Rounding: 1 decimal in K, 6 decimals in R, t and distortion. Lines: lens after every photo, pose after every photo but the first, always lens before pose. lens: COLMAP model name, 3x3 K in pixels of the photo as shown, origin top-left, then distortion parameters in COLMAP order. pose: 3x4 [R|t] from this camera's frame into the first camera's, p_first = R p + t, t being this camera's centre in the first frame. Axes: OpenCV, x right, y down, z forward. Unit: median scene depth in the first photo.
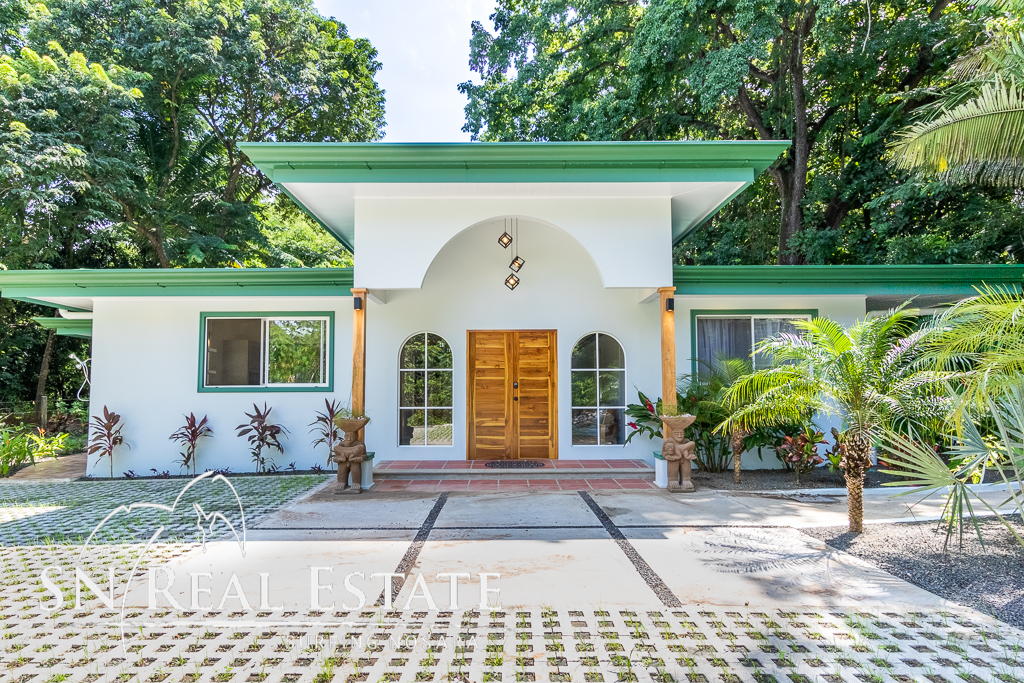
lens RADIAL K [[578.9, 0, 511.9], [0, 578.9, 343.2], [0, 0, 1]] dist [-0.015461, -0.000492]
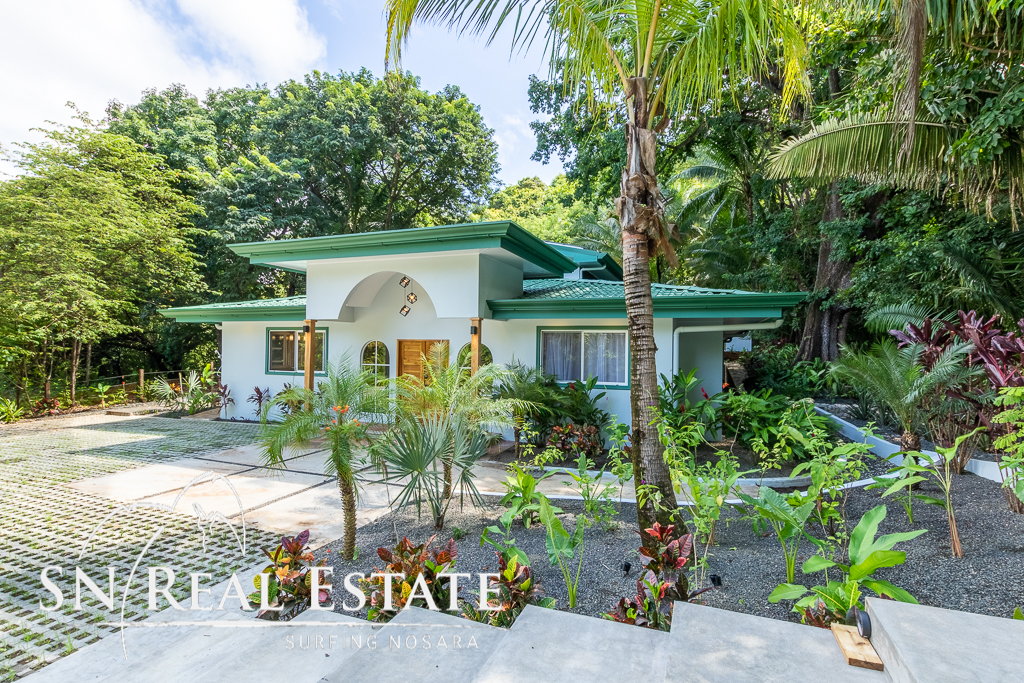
lens RADIAL K [[473.2, 0, 508.9], [0, 473.2, 346.9], [0, 0, 1]] dist [0.000312, -0.000561]
pose [[0.926119, 0.014790, -0.376942, 0.655553], [0.014126, 0.997171, 0.073833, -0.089493], [0.376967, -0.073703, 0.923290, -0.033345]]
